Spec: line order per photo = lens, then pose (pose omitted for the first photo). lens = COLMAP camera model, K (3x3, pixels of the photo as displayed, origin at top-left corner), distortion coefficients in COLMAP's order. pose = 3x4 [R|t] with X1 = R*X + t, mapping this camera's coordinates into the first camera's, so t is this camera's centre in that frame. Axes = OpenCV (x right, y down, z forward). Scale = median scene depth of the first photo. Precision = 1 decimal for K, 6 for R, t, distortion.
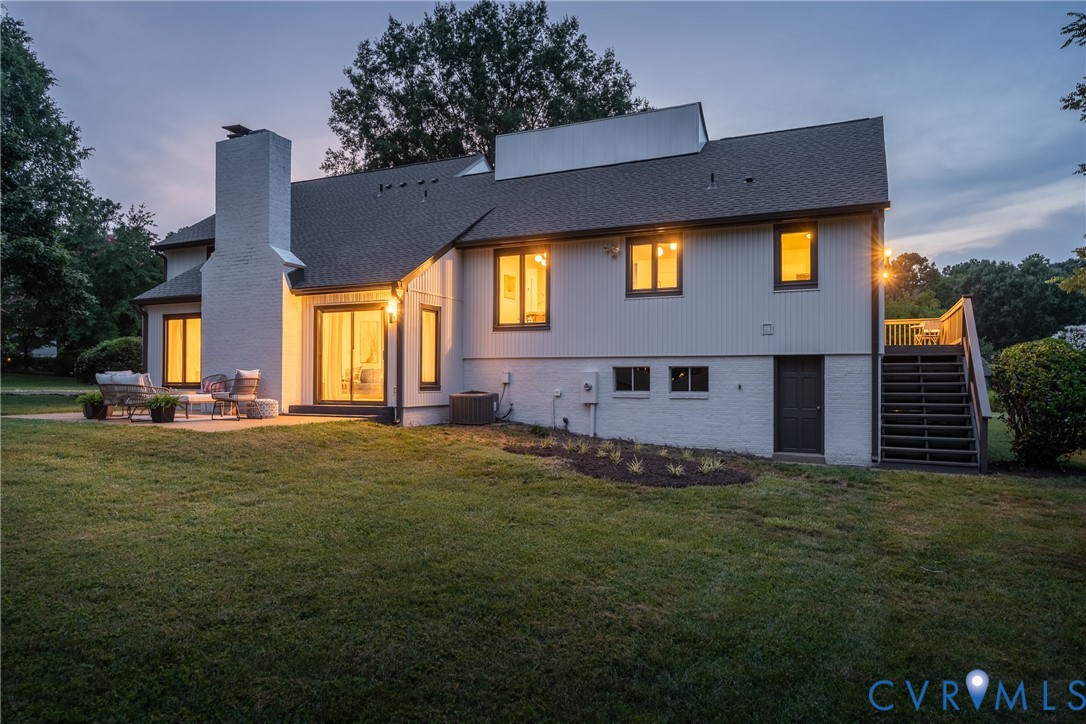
lens RADIAL K [[698.0, 0, 541.6], [0, 698.0, 367.6], [0, 0, 1]] dist [-0.000793, 0.001382]
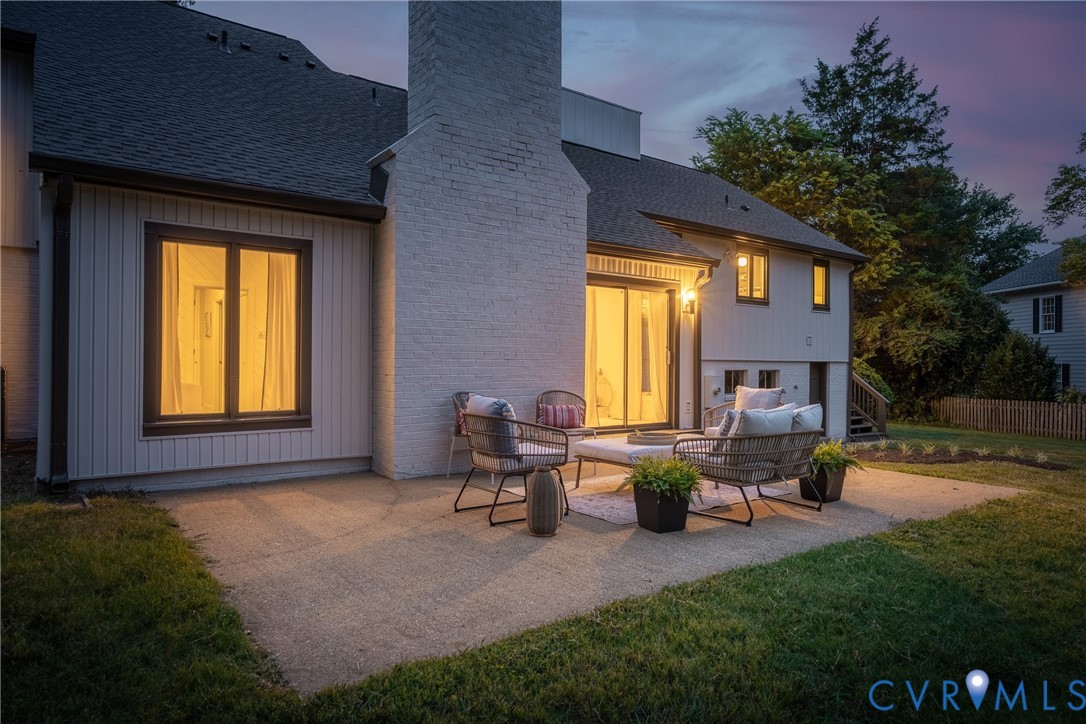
lens RADIAL K [[670.9, 0, 540.9], [0, 670.9, 362.1], [0, 0, 1]] dist [-0.007083, 0.002456]
pose [[0.466751, 0.000260, 0.884389, -0.880859], [-0.022614, 0.999676, 0.011641, -0.017970], [-0.884099, -0.025433, 0.466606, 0.790835]]
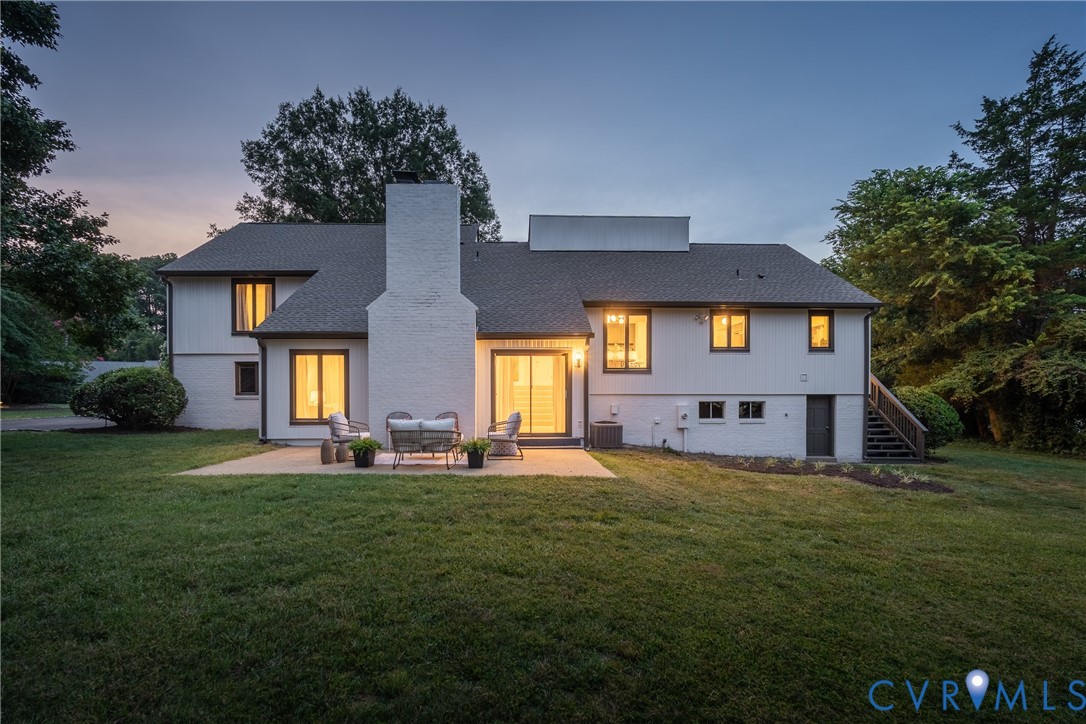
lens RADIAL K [[484.0, 0, 517.7], [0, 484.0, 397.0], [0, 0, 1]] dist [-0.003050, -0.000438]
pose [[0.895098, -0.007677, 0.445804, -0.660448], [-0.004113, 0.999667, 0.025474, -0.033269], [-0.445851, -0.024635, 0.894768, 0.296717]]
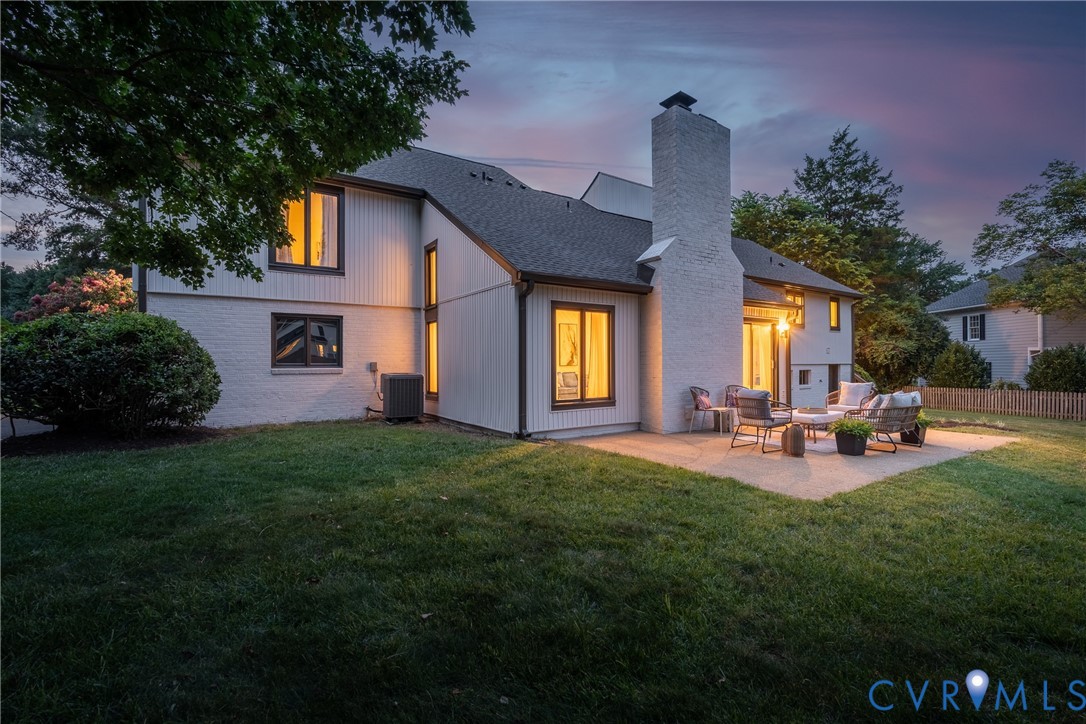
lens RADIAL K [[484.0, 0, 543.0], [0, 484.0, 360.5], [0, 0, 1]] dist [-0.003050, -0.000438]
pose [[0.514428, -0.000706, 0.857533, -1.119594], [-0.010789, 0.999915, 0.007295, -0.025736], [-0.857466, -0.013004, 0.514377, 0.904741]]
